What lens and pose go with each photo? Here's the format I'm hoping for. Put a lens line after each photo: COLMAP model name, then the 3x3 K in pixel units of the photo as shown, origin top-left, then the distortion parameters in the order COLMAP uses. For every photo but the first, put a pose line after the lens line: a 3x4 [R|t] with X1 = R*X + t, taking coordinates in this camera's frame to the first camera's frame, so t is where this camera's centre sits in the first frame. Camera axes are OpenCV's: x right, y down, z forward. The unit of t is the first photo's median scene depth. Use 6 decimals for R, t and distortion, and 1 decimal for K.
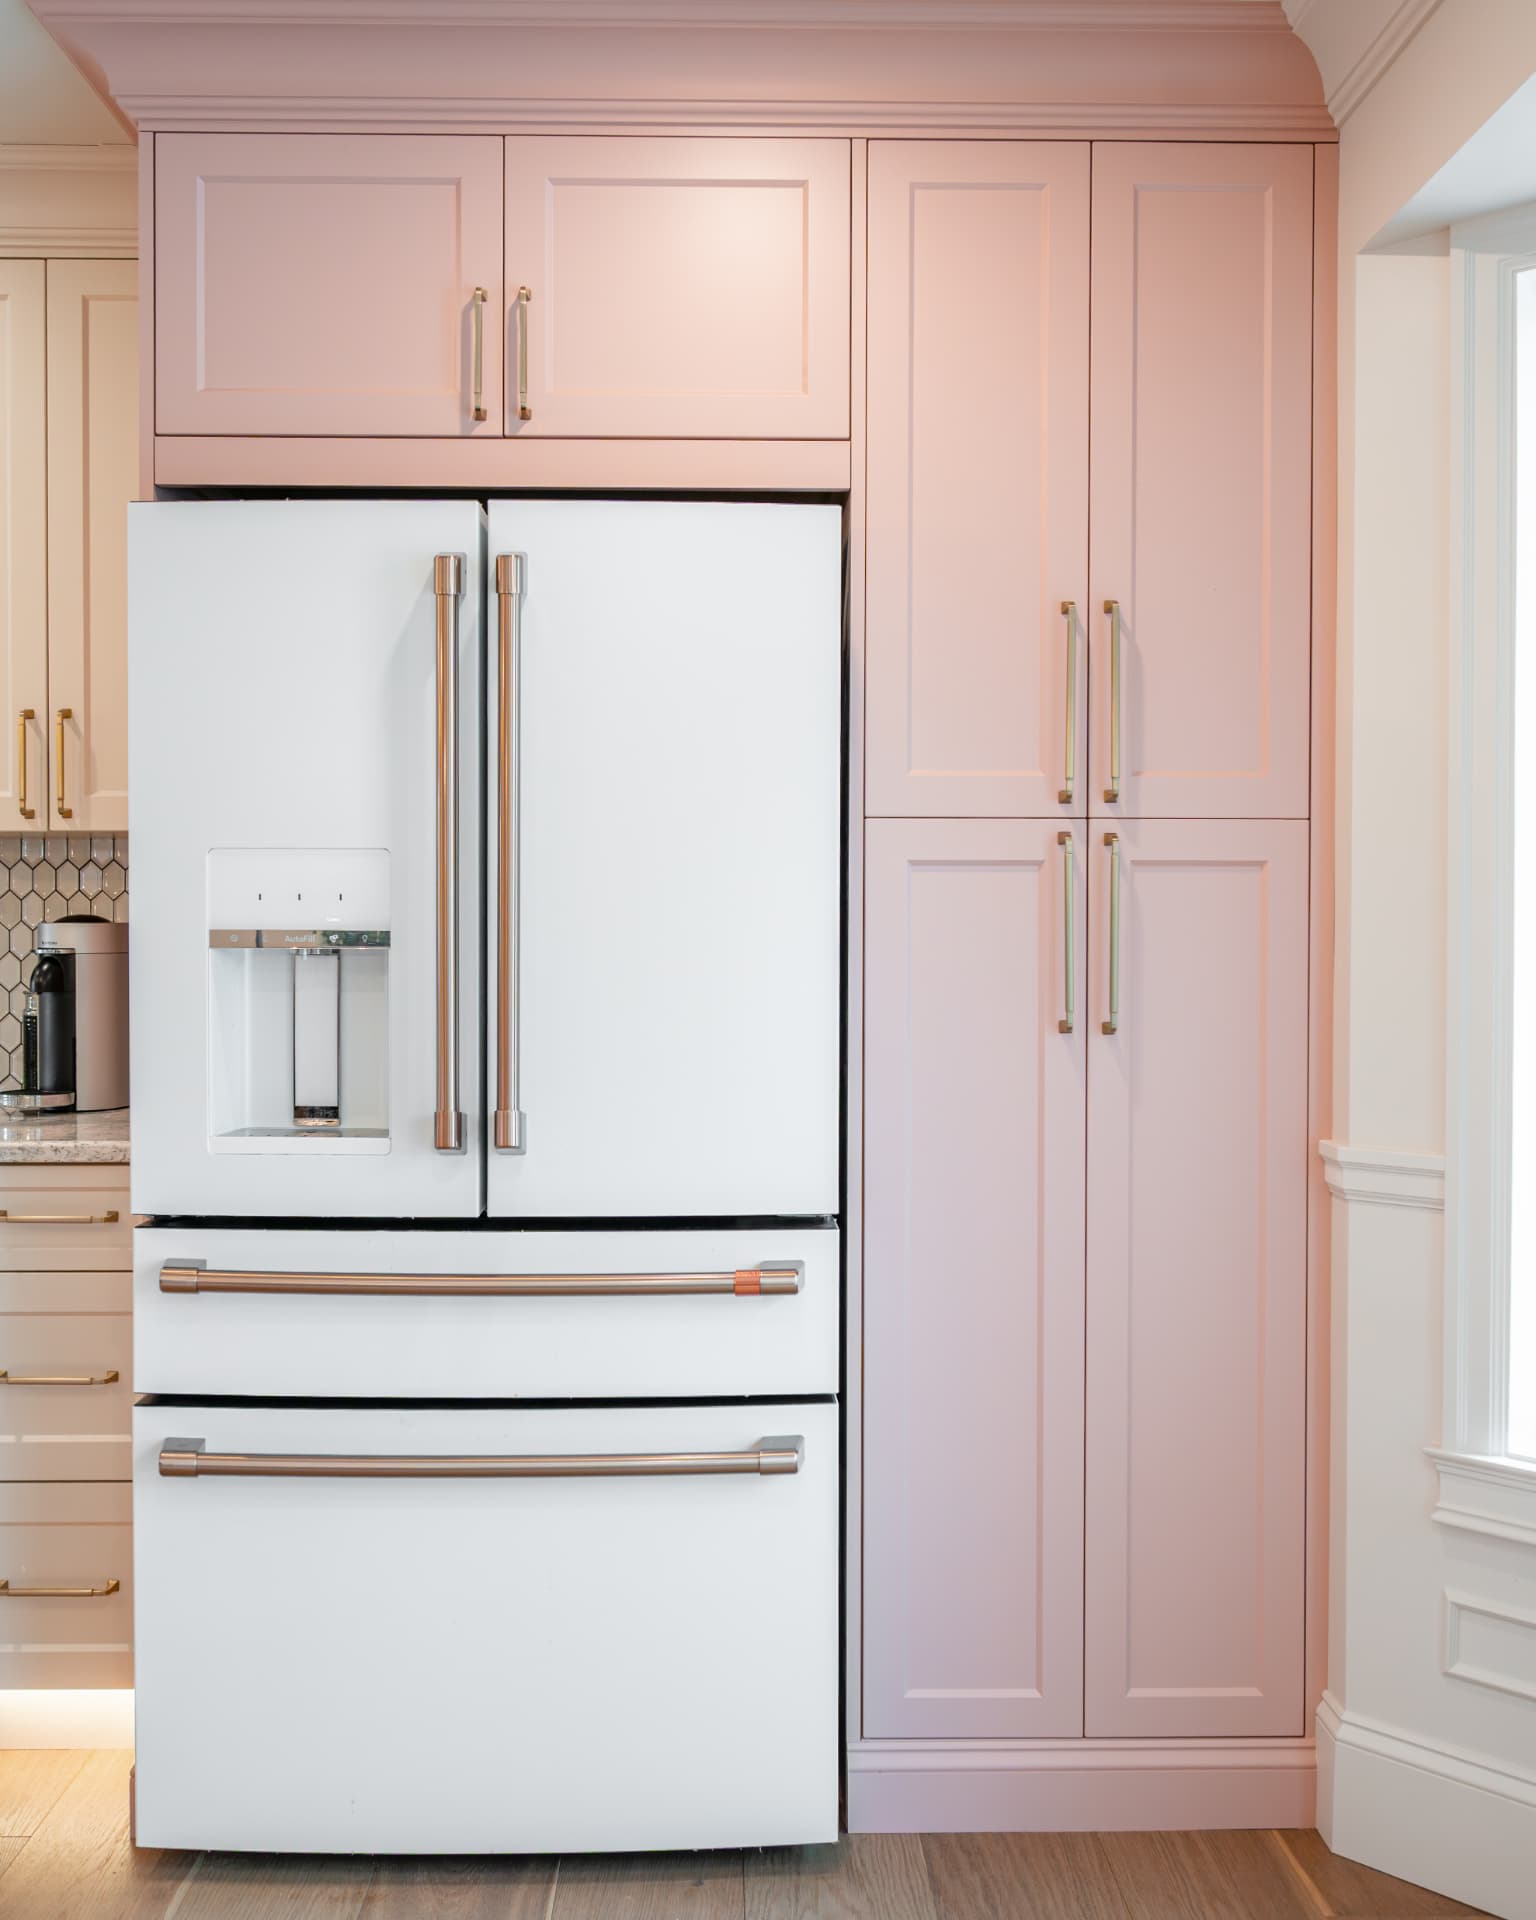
lens RADIAL K [[2024.0, 0, 735.2], [0, 2024.0, 1037.5], [0, 0, 1]] dist [-0.001027, 0.013186]
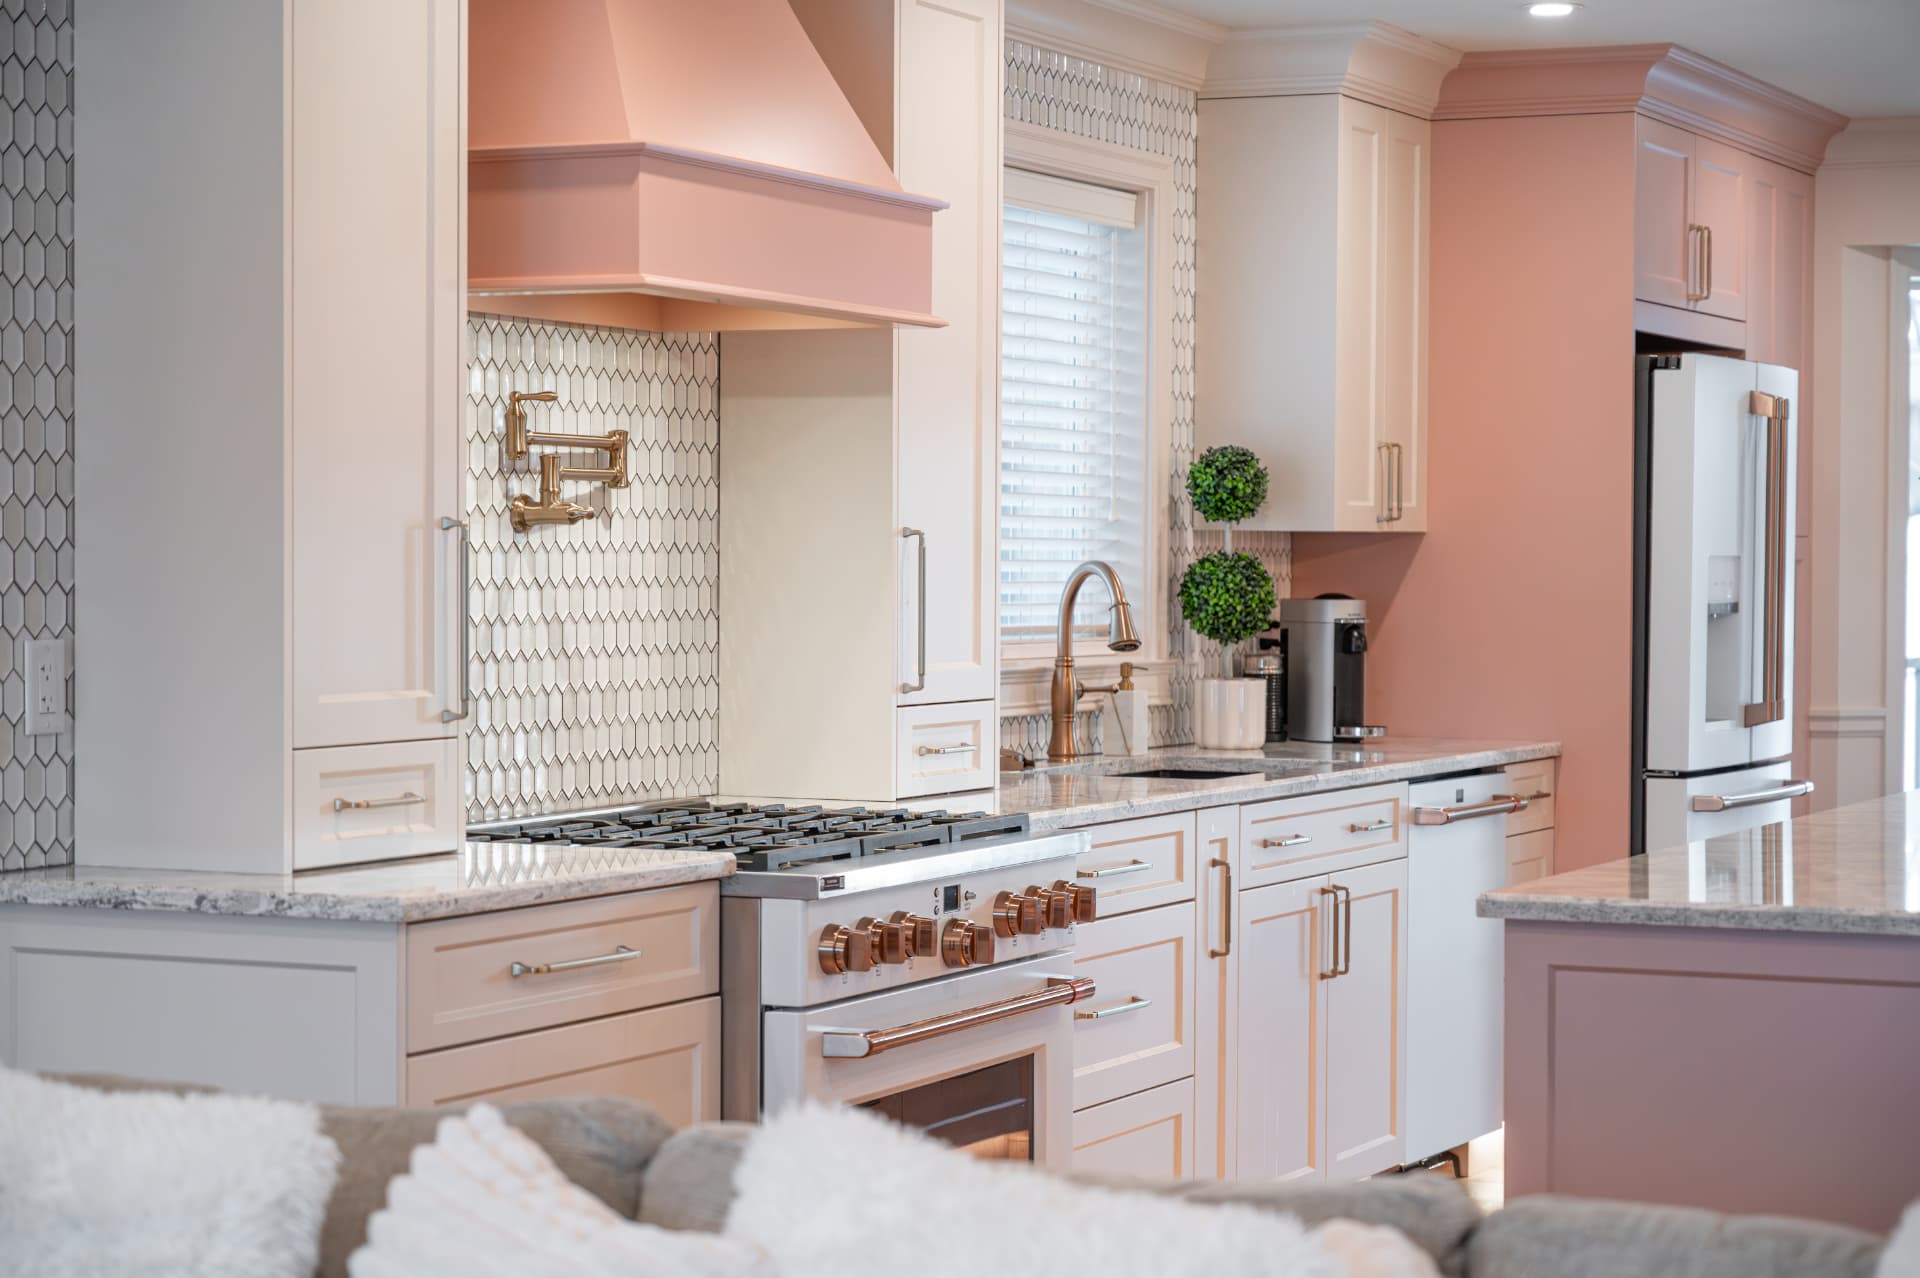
lens RADIAL K [[4064.3, 0, 960.0], [0, 4064.3, 639.0], [0, 0, 1]] dist [-0.023948, -0.029753]
pose [[0.439163, -0.018528, 0.898216, -3.597572], [0.051530, 0.998661, -0.004595, -0.037832], [-0.896928, 0.048303, 0.439530, 0.061835]]
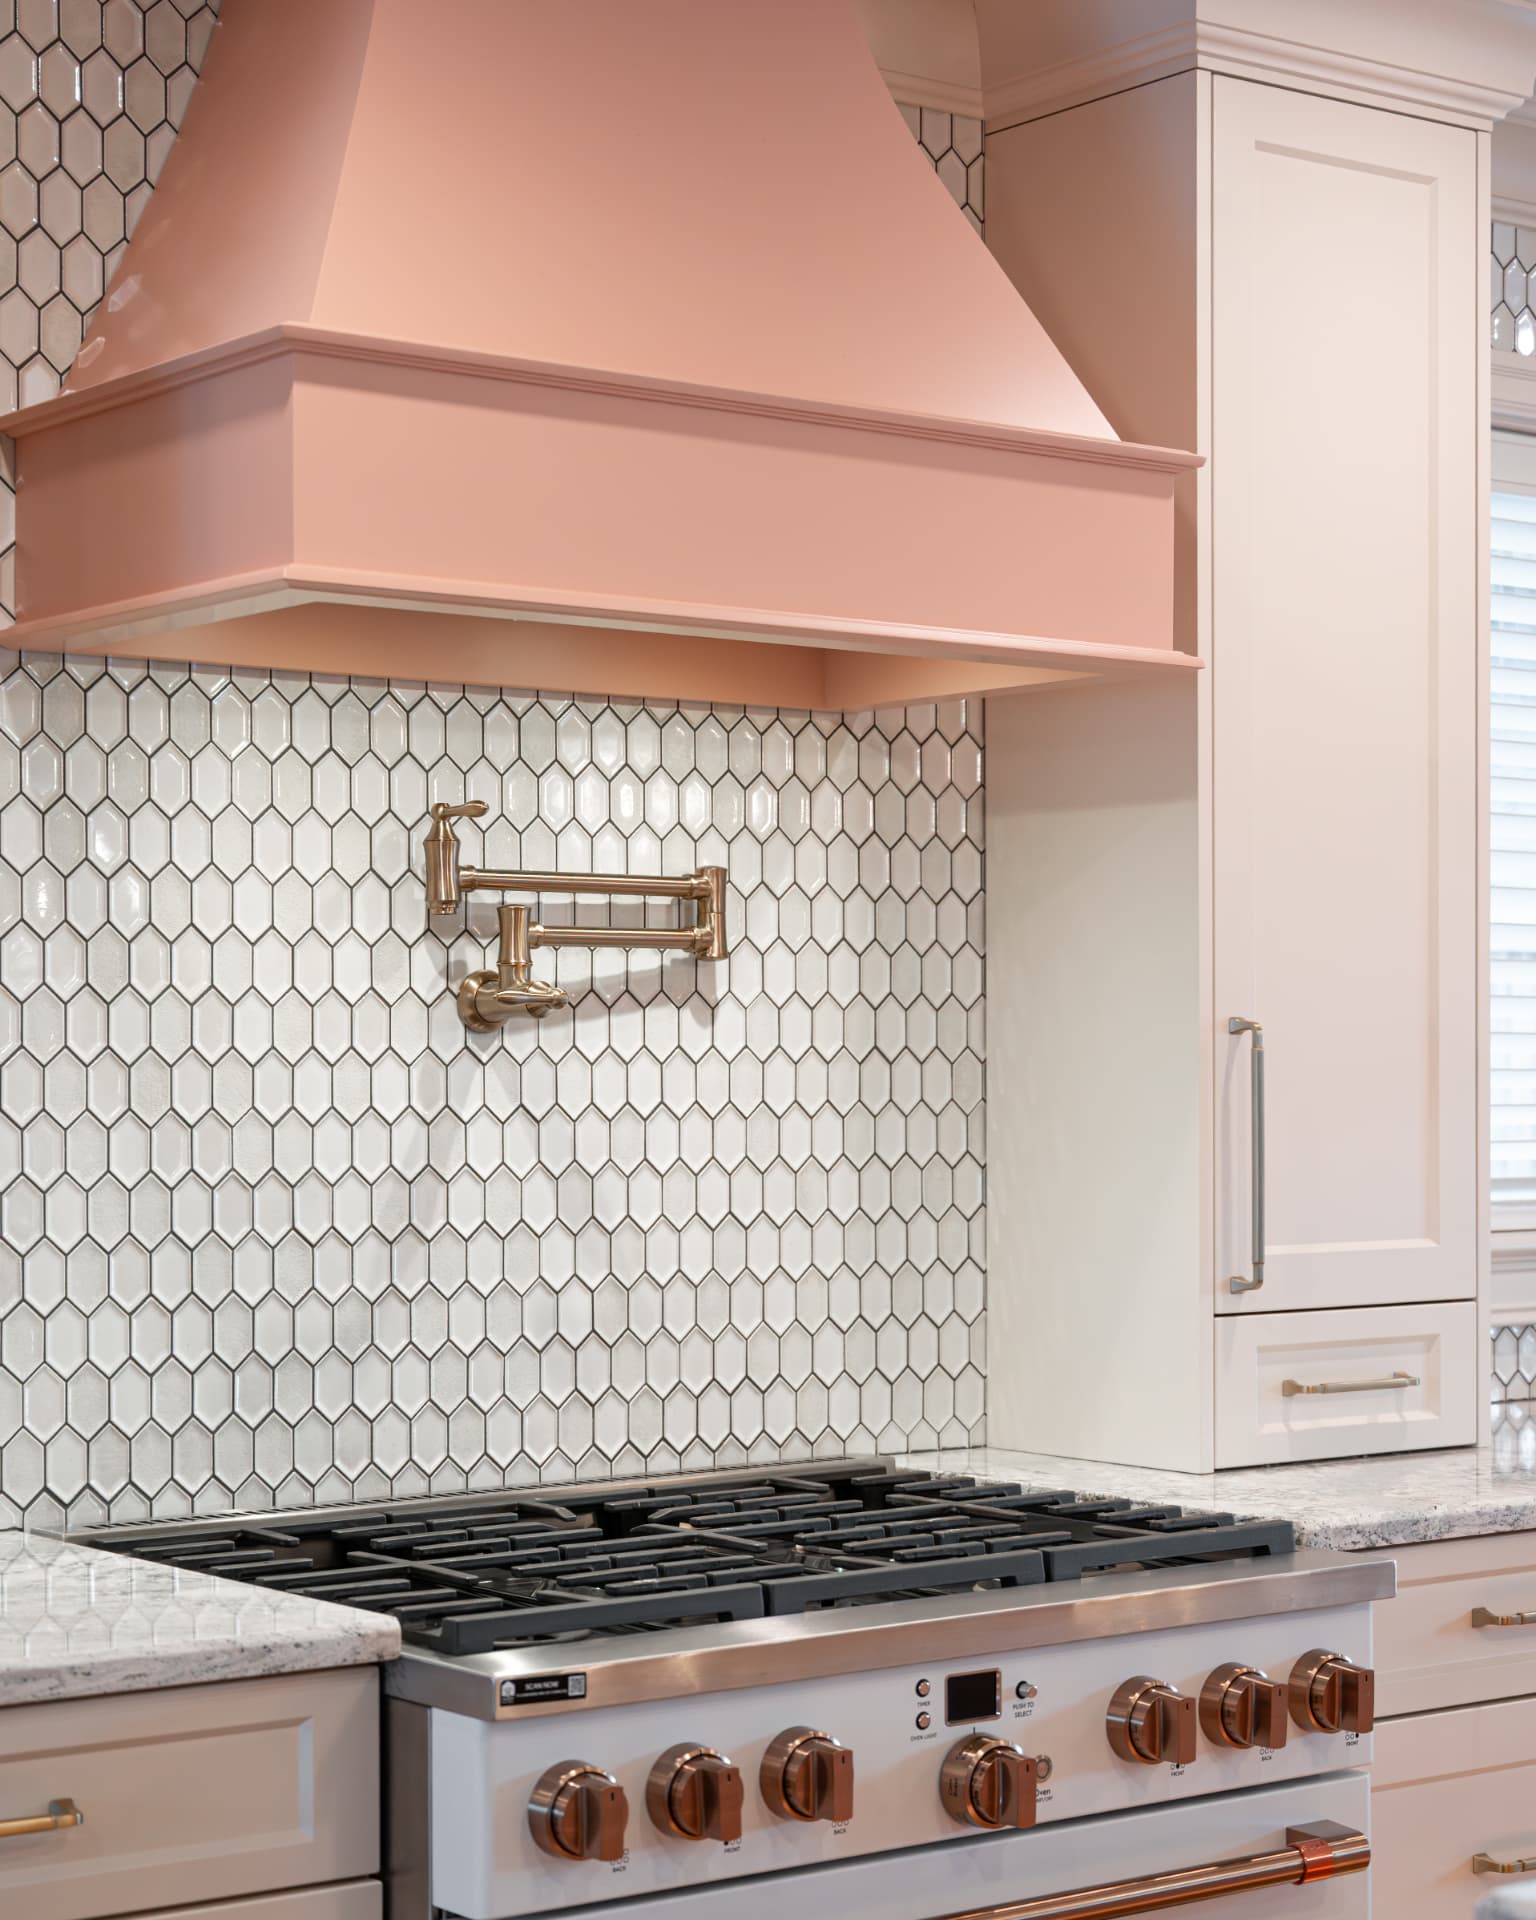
lens RADIAL K [[3674.5, 0, 769.4], [0, 3674.5, 1104.3], [0, 0, 1]] dist [-0.003272, 0.039288]
pose [[0.804691, -0.010322, 0.593604, -2.277505], [0.040708, 0.998455, -0.037822, -0.043429], [-0.592297, 0.054599, 0.803868, 0.201865]]
